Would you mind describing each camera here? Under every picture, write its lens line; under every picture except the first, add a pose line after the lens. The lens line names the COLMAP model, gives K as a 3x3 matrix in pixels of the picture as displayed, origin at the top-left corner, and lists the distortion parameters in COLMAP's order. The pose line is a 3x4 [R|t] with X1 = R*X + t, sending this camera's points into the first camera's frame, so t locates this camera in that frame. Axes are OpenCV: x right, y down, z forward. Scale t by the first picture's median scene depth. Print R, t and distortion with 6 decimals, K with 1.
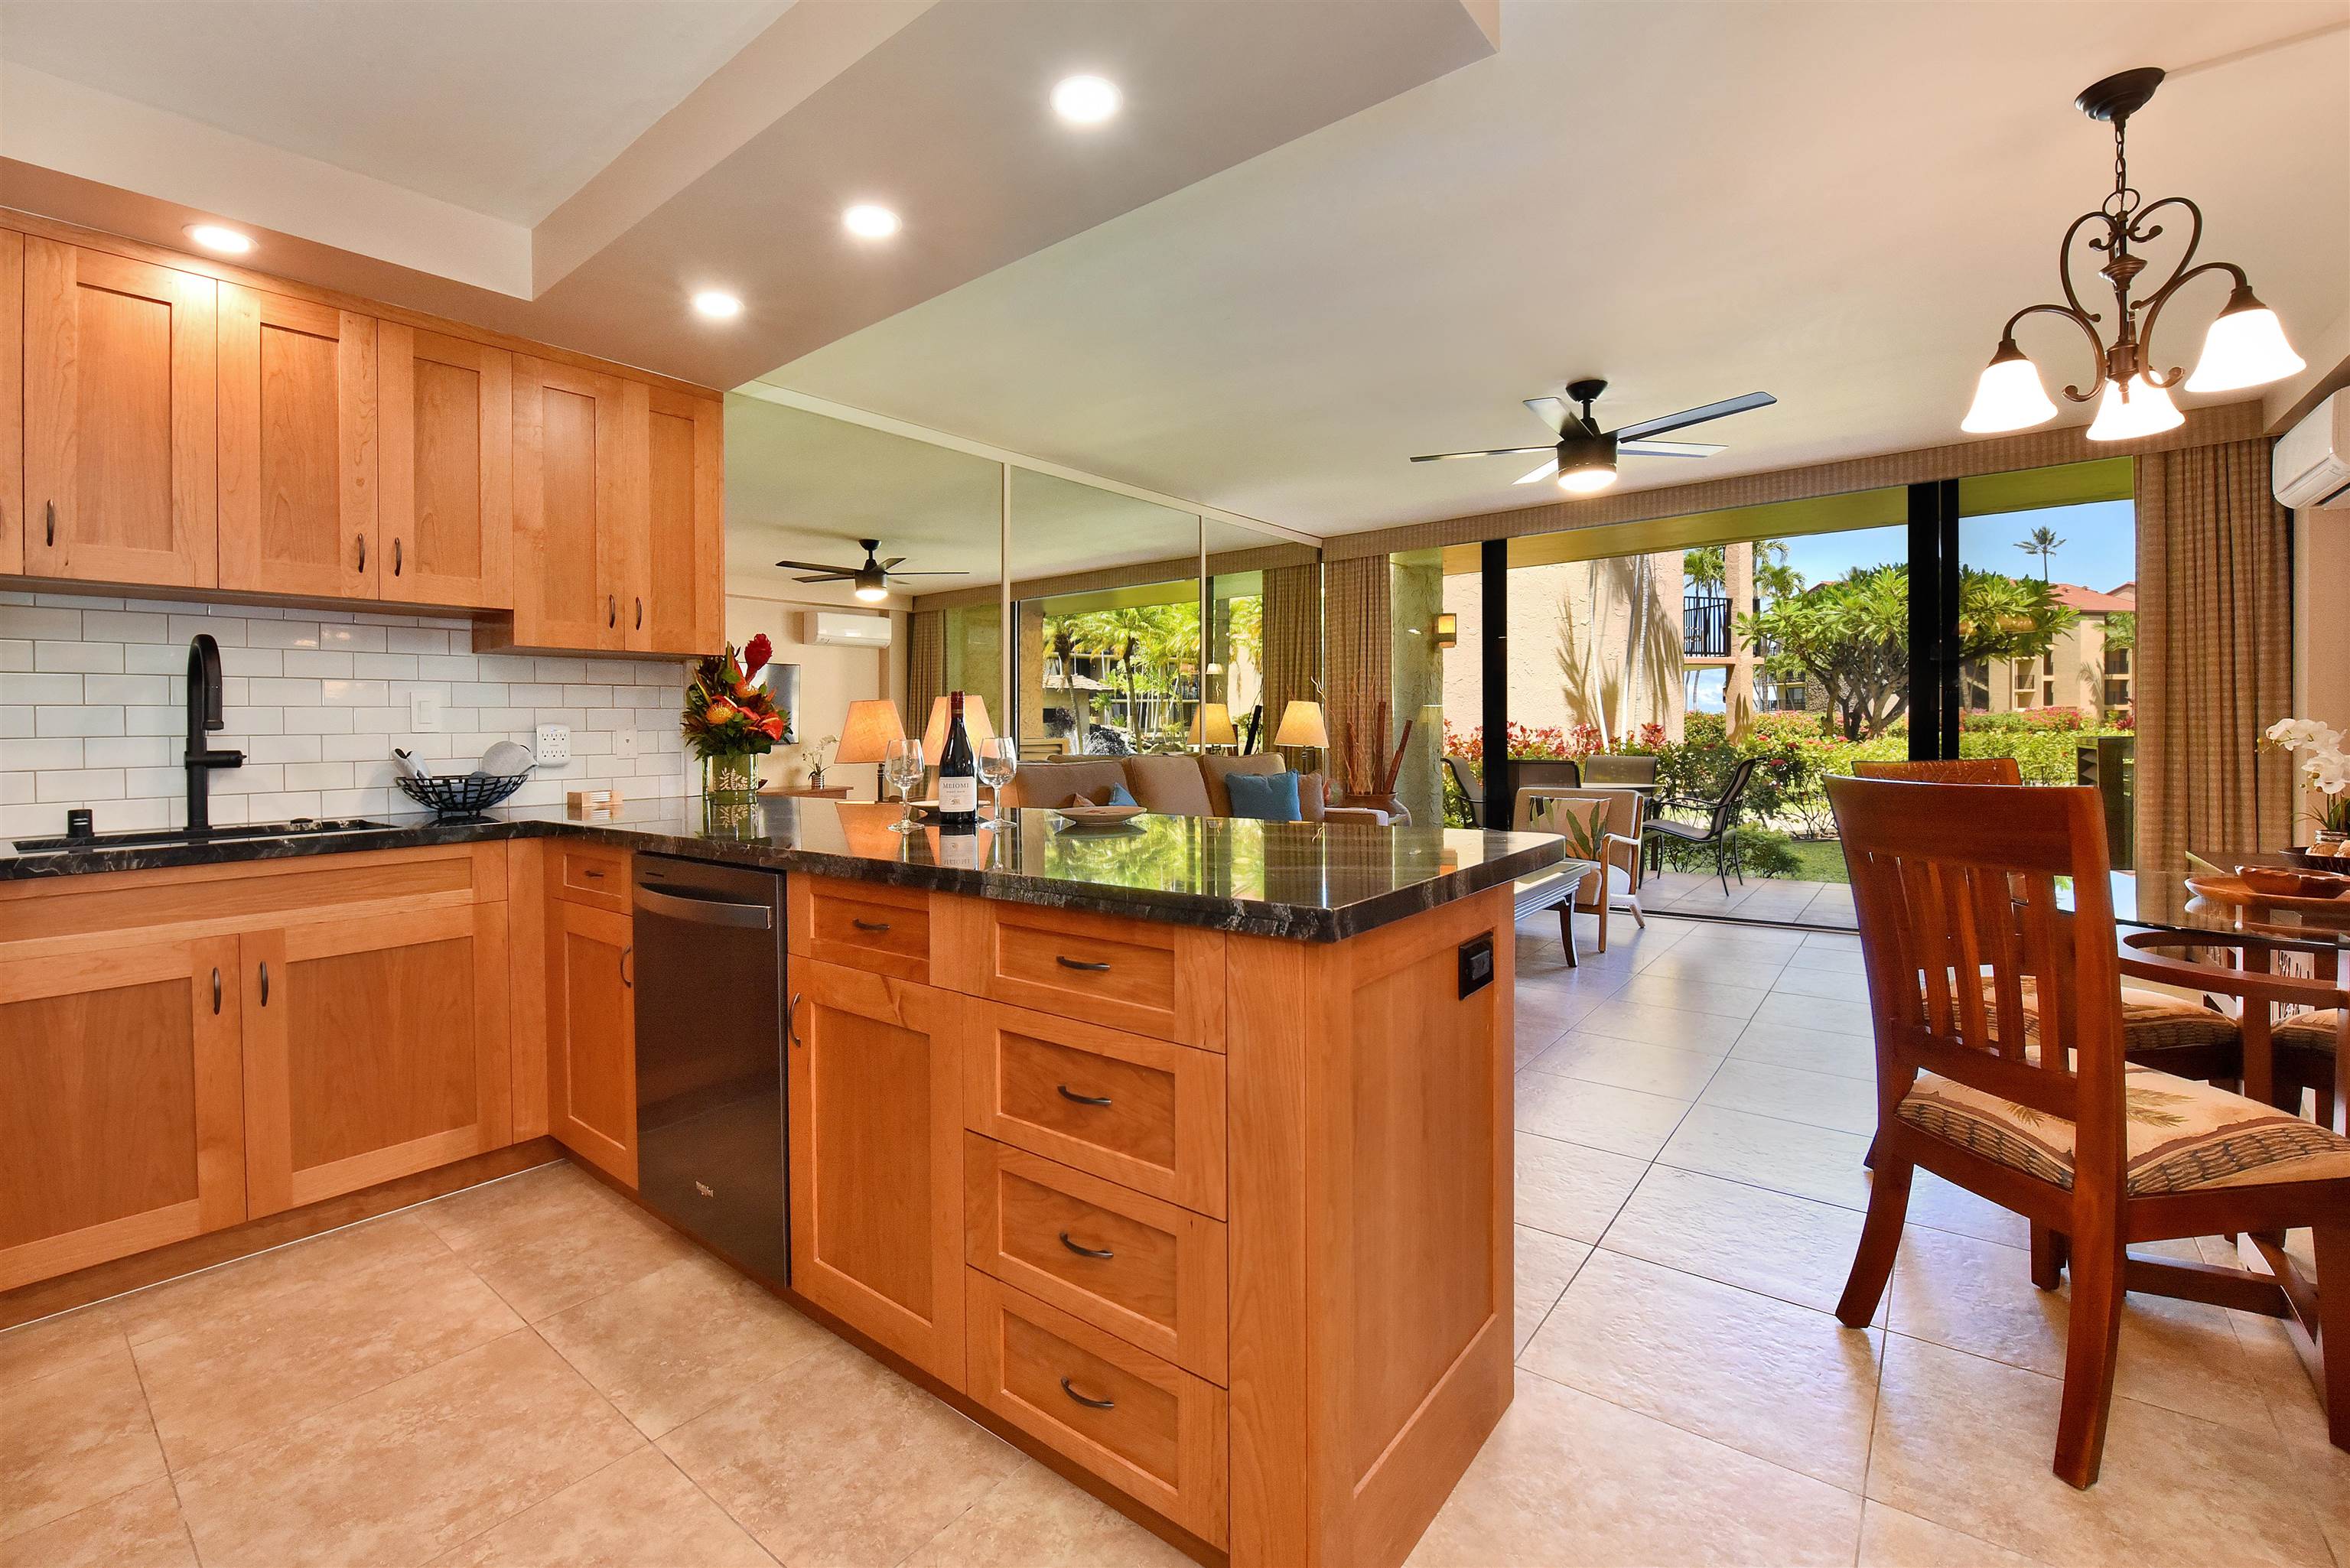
lens RADIAL K [[1035.6, 0, 1107.7], [0, 1035.6, 730.7], [0, 0, 1]] dist [-0.017852, -0.000351]
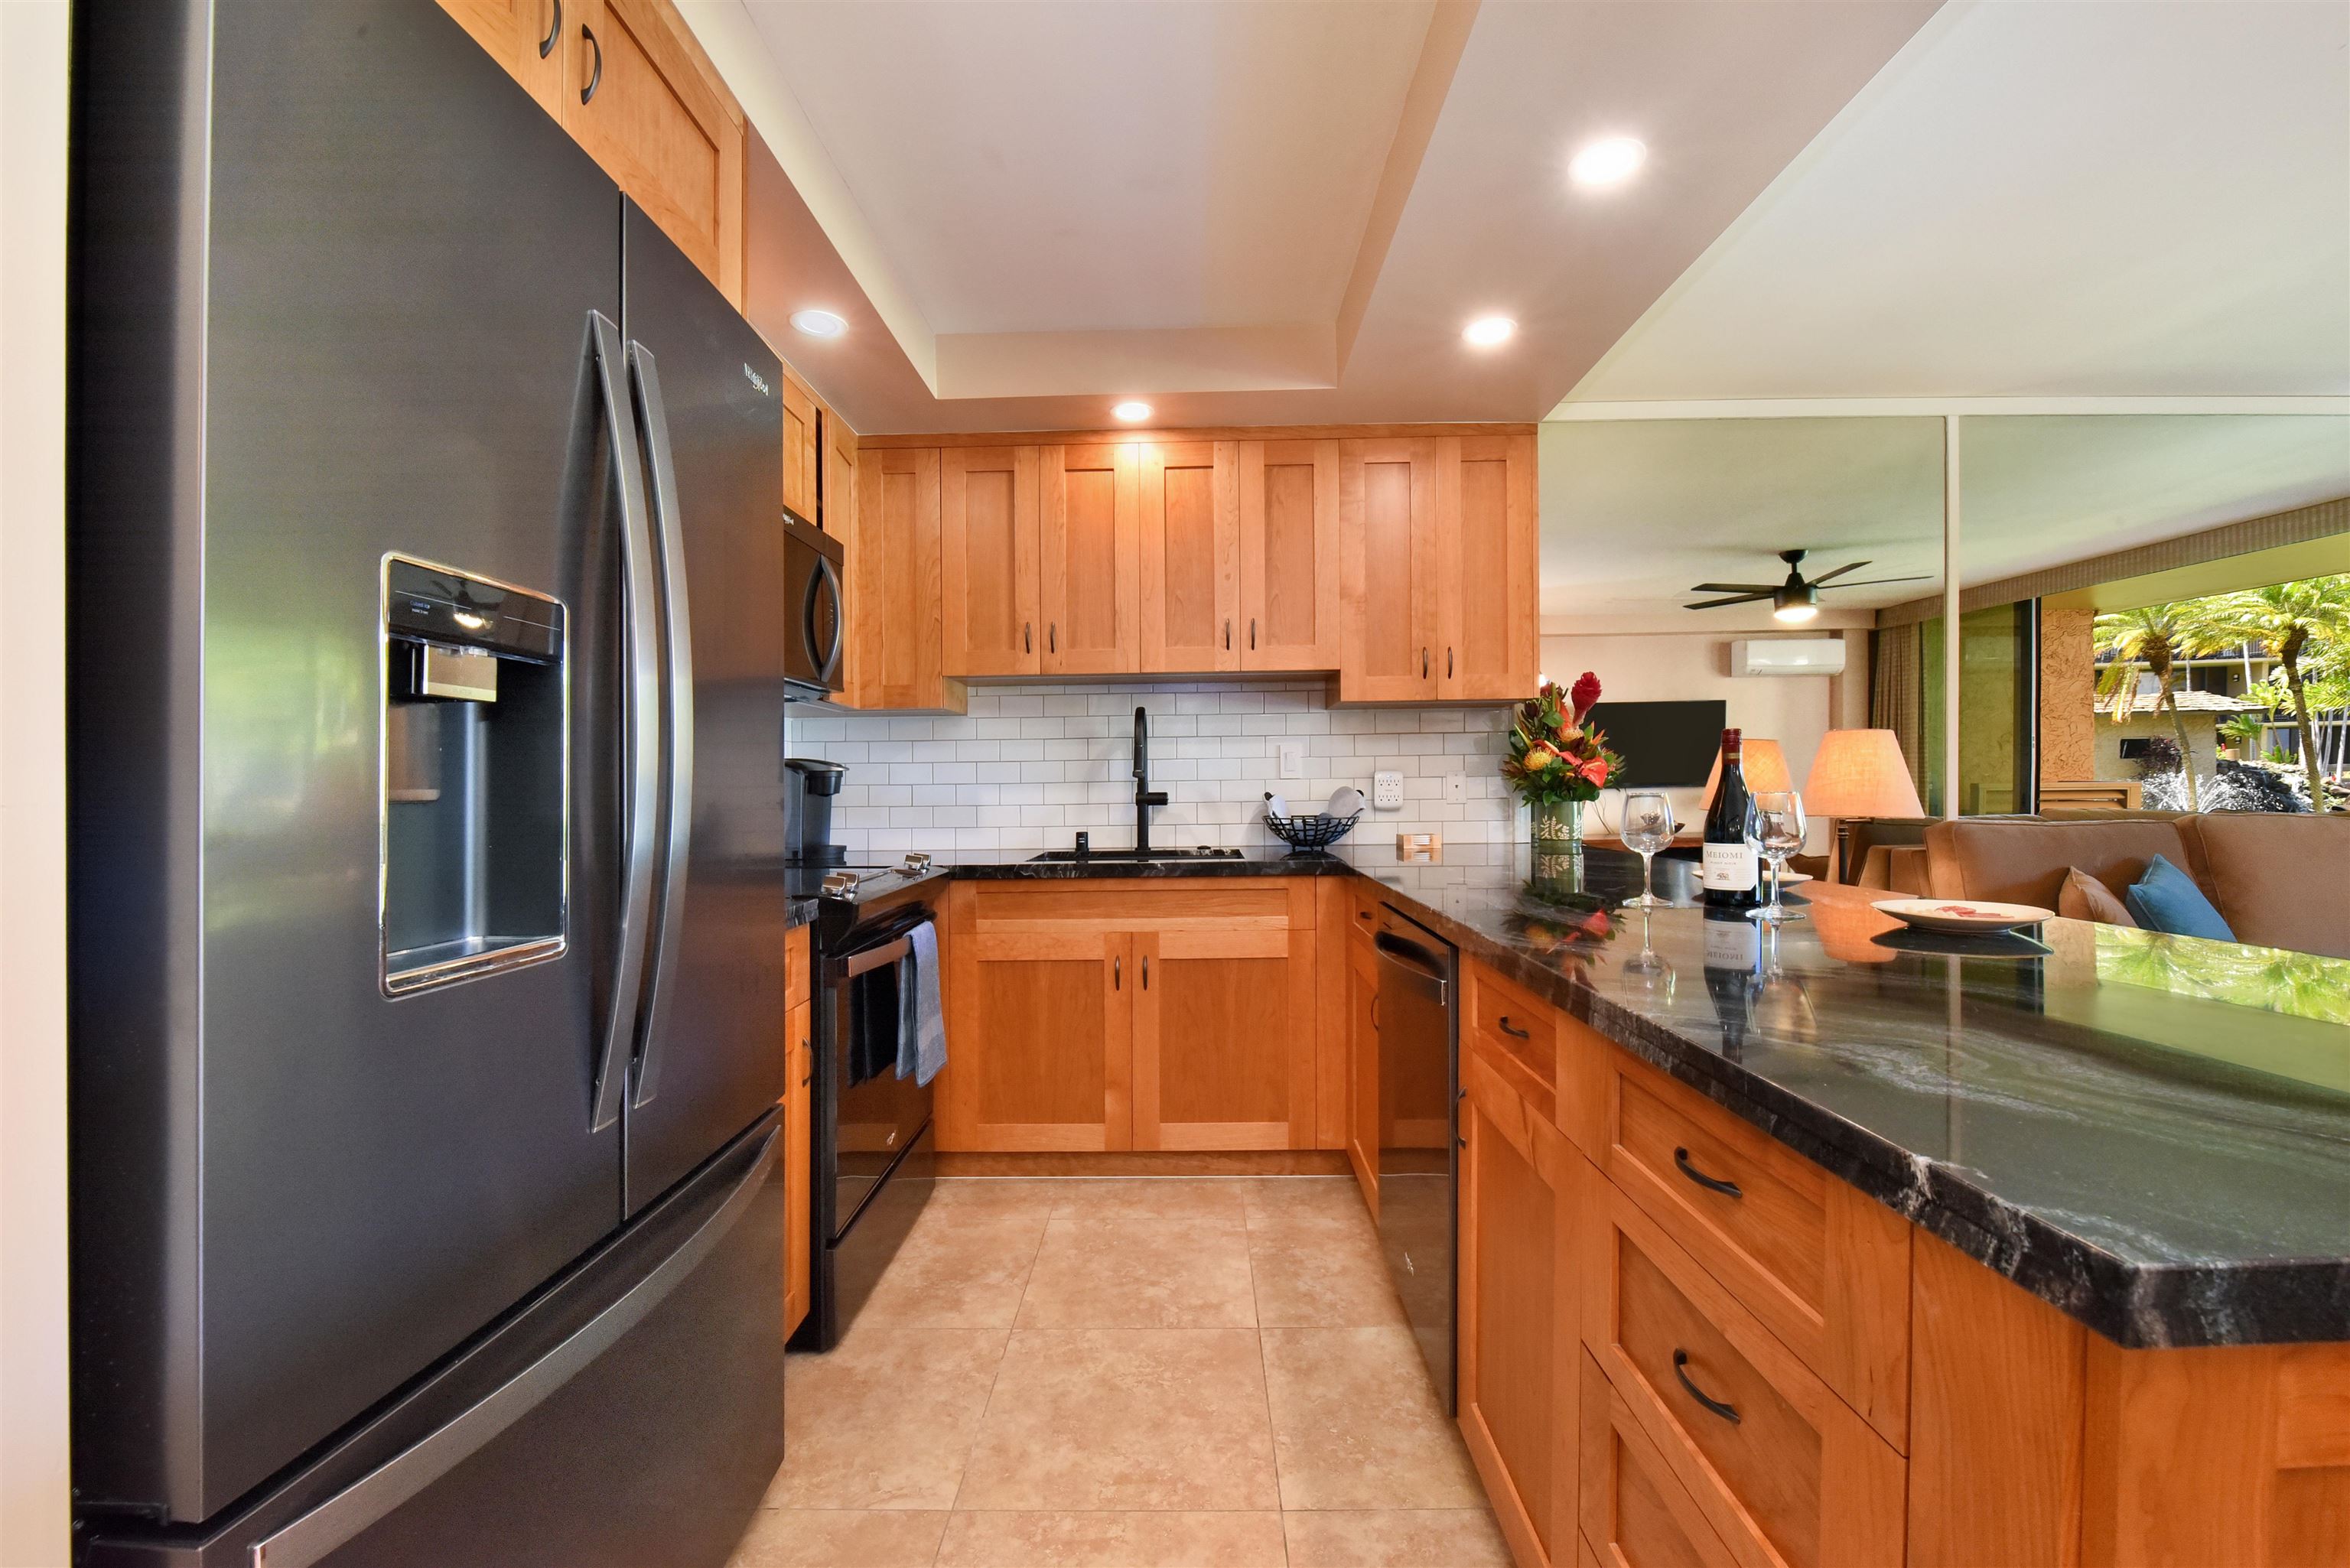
lens RADIAL K [[950.7, 0, 1171.9], [0, 950.7, 774.2], [0, 0, 1]] dist [-0.011477, -0.005040]
pose [[0.627465, -0.000681, -0.778645, 0.125638], [0.004696, 0.999985, 0.002909, -0.008500], [0.778631, -0.005482, 0.627458, 0.235277]]
